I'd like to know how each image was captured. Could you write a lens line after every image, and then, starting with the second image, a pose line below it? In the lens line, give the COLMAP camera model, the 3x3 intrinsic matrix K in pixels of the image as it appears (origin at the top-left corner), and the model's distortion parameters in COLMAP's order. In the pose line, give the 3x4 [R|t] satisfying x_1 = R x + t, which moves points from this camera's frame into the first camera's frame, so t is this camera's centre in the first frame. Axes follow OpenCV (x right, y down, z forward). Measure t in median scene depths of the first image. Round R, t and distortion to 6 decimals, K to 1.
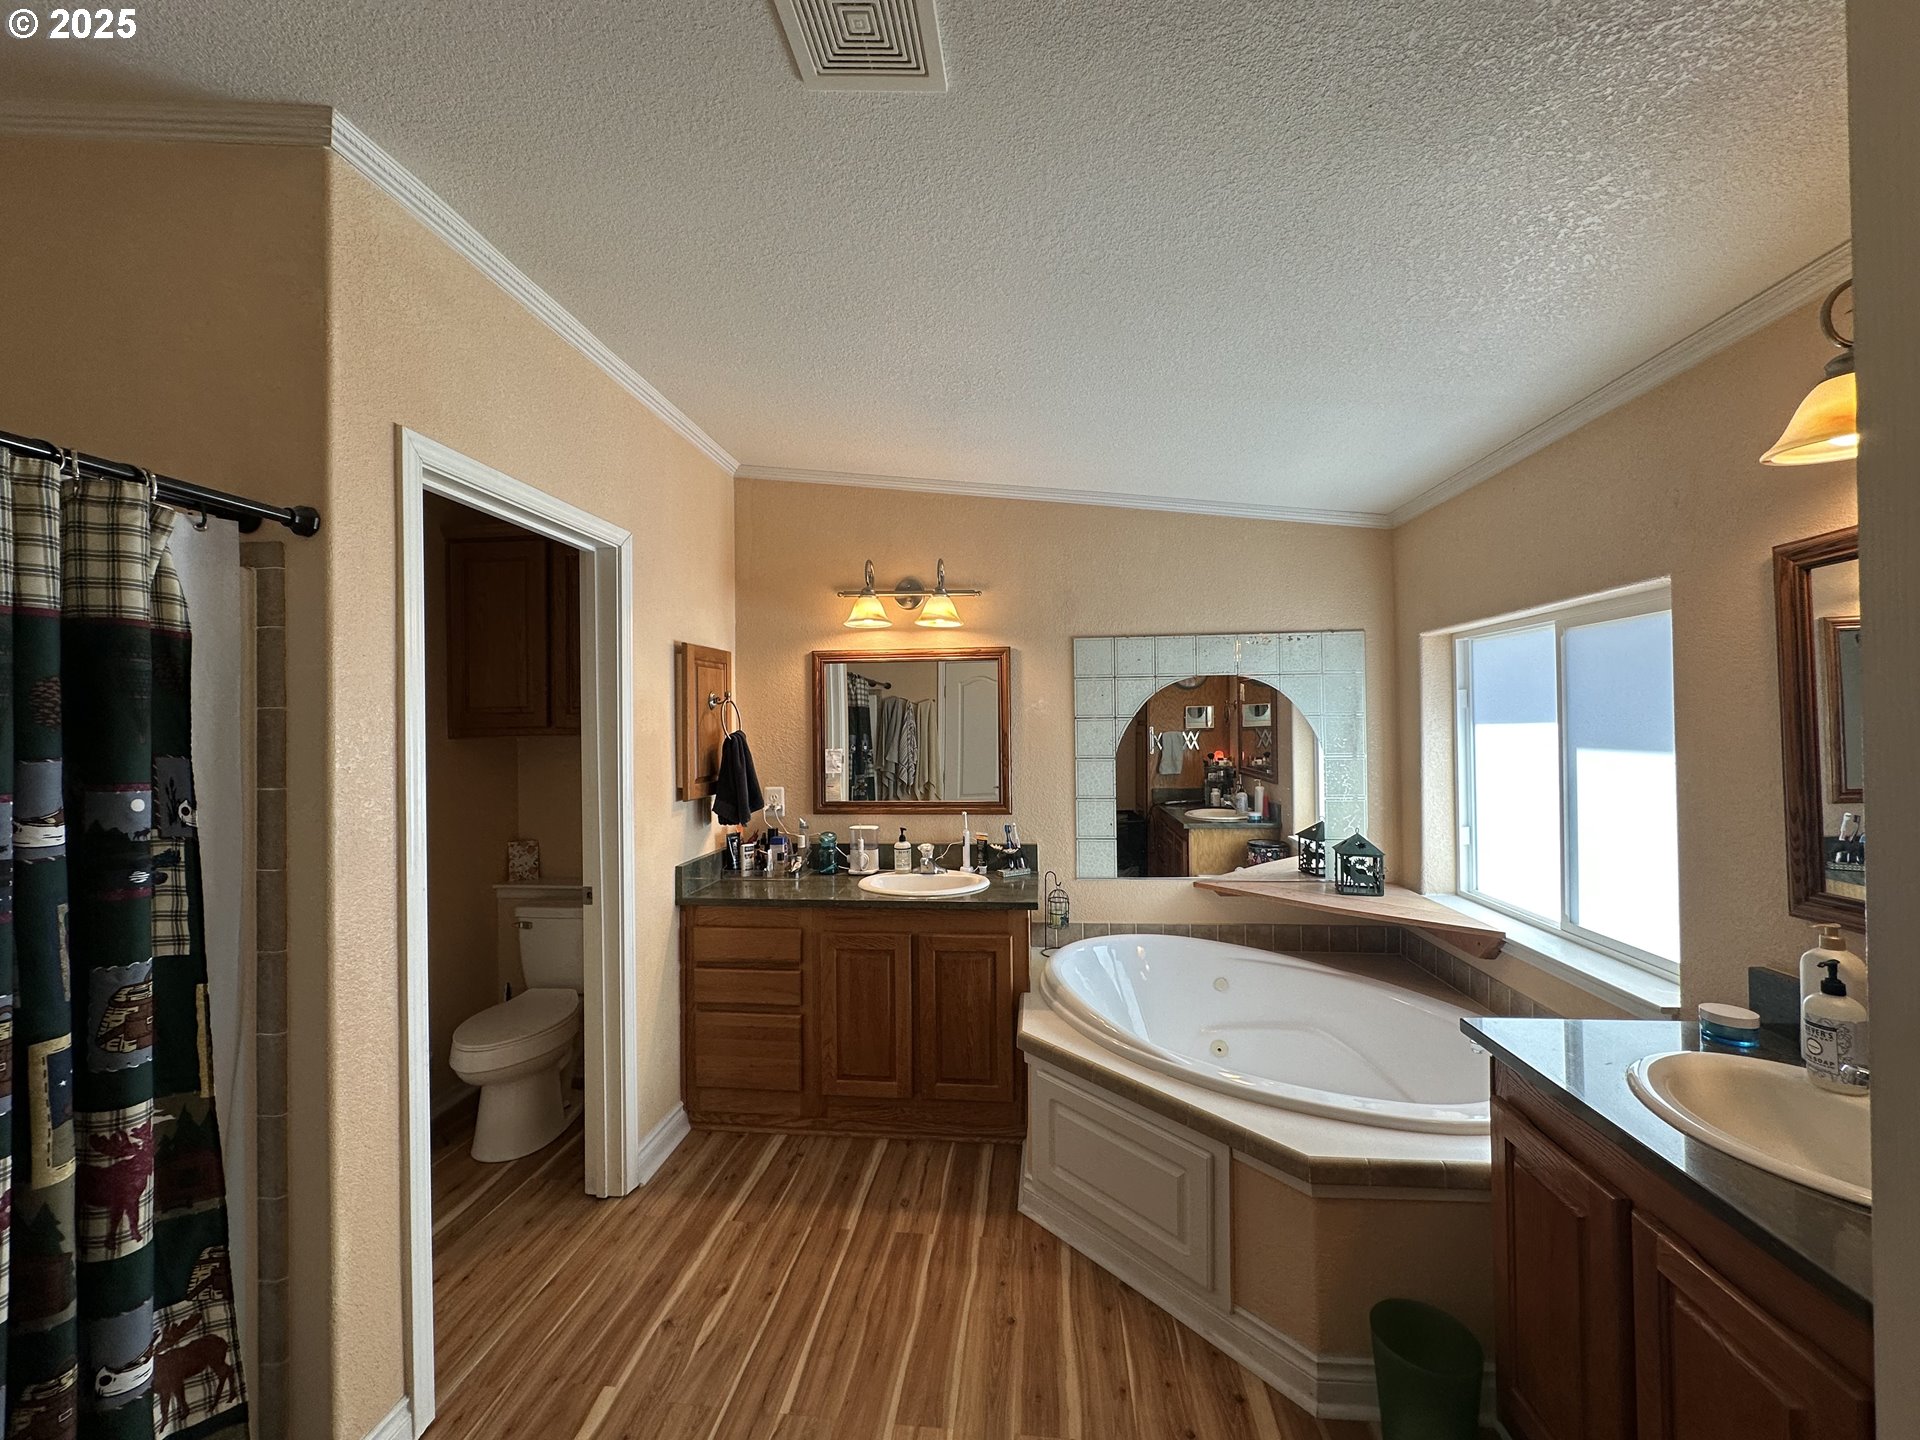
lens RADIAL K [[761.8, 0, 959.9], [0, 761.8, 719.6], [0, 0, 1]] dist [0.001522, 0.001208]
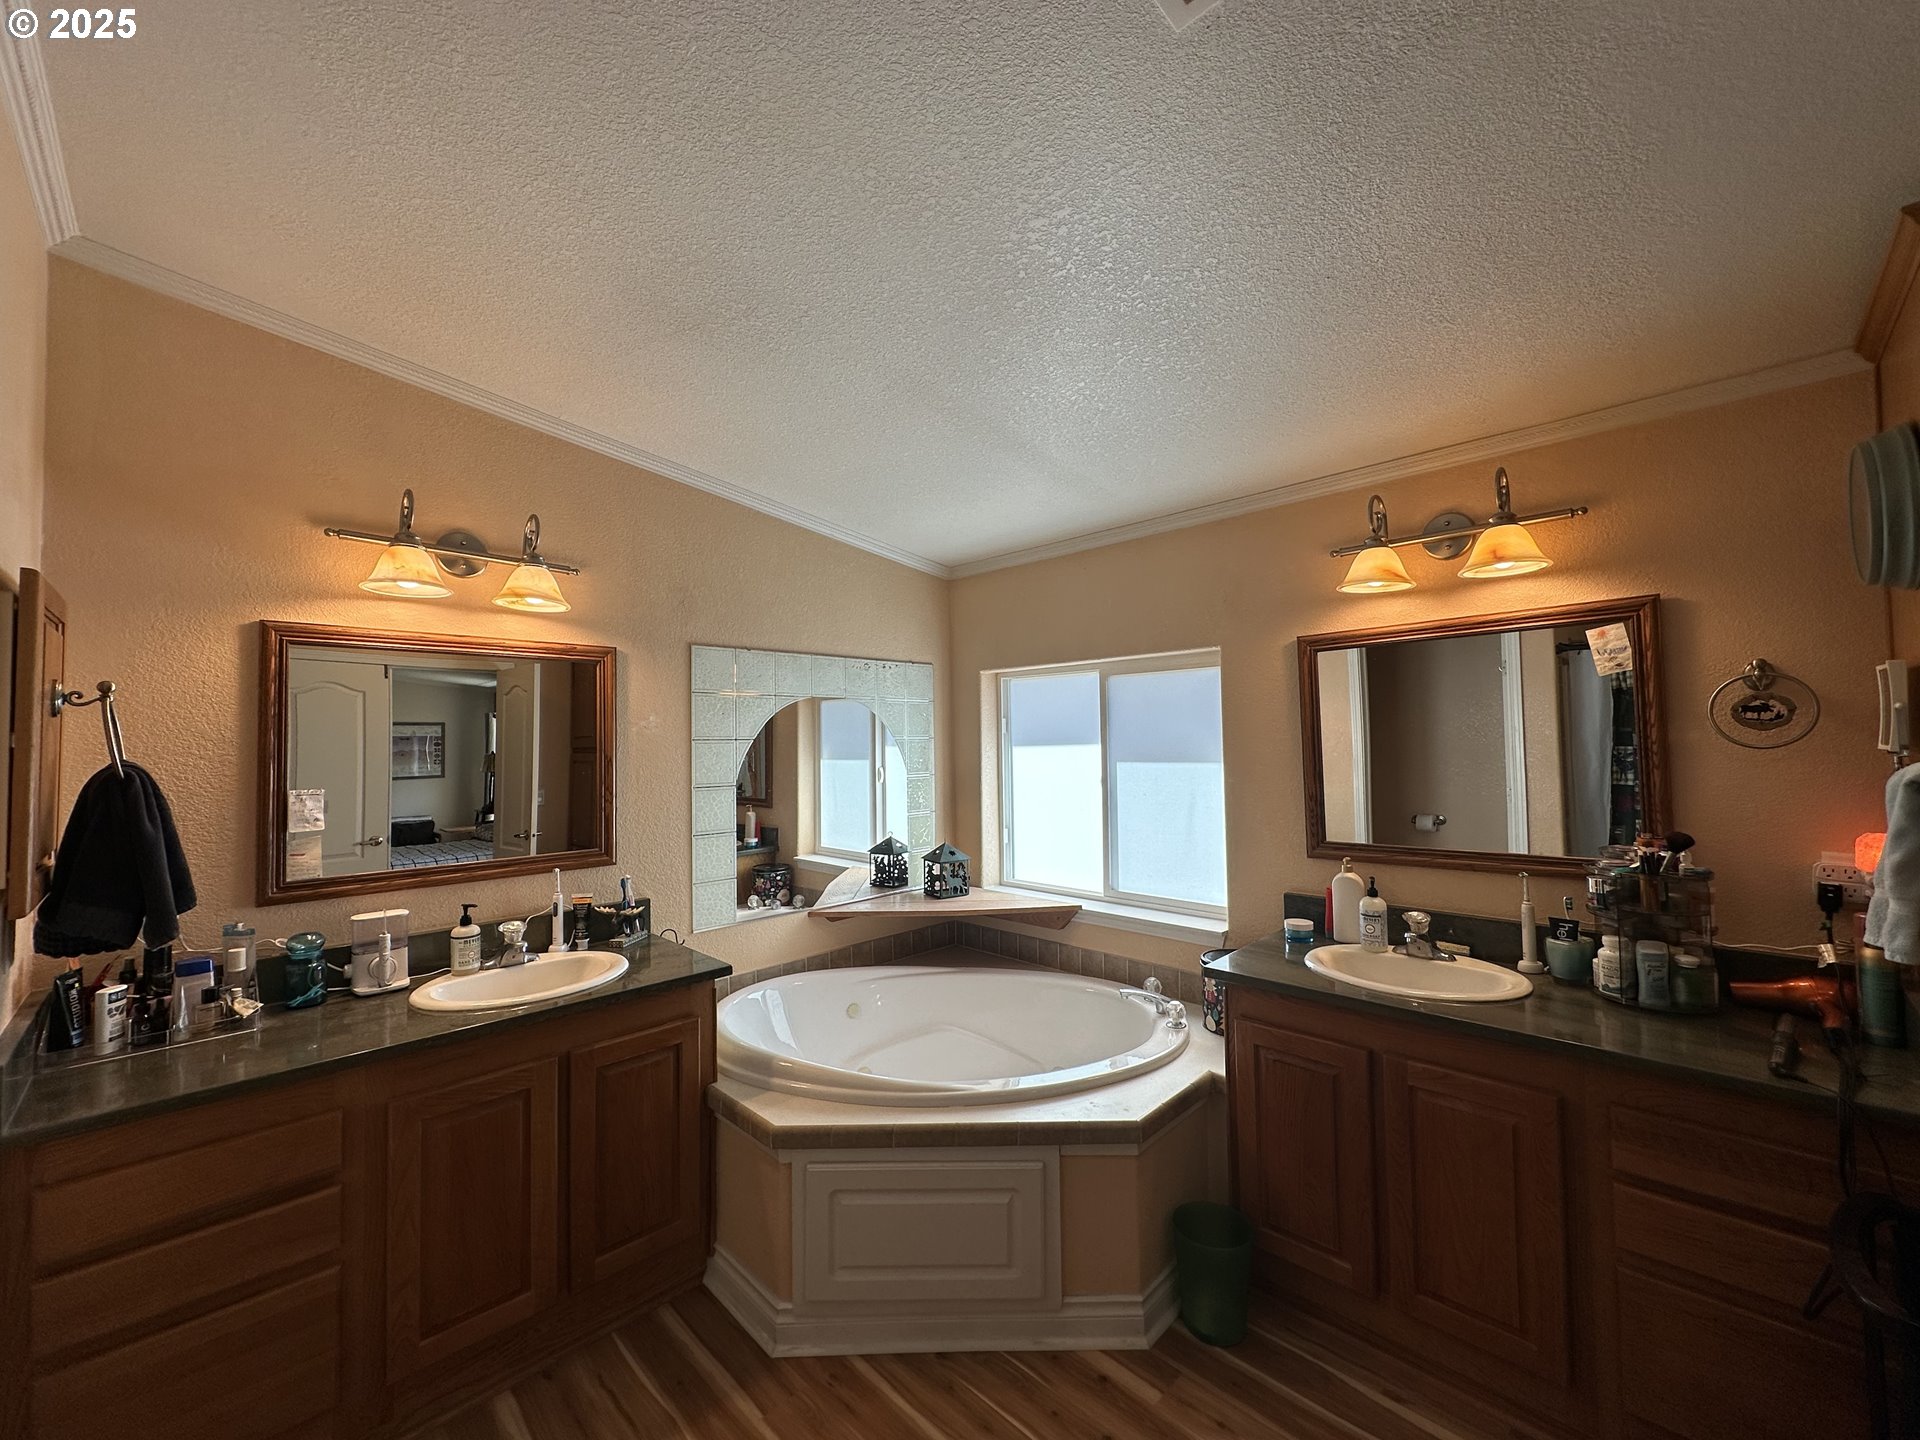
lens RADIAL K [[761.8, 0, 957.4], [0, 761.8, 719.6], [0, 0, 1]] dist [0.001522, 0.001208]
pose [[0.632027, 0.026449, 0.774495, -0.359481], [0.000681, 0.999398, -0.034685, 0.005790], [-0.774946, 0.022449, 0.631628, 0.275698]]
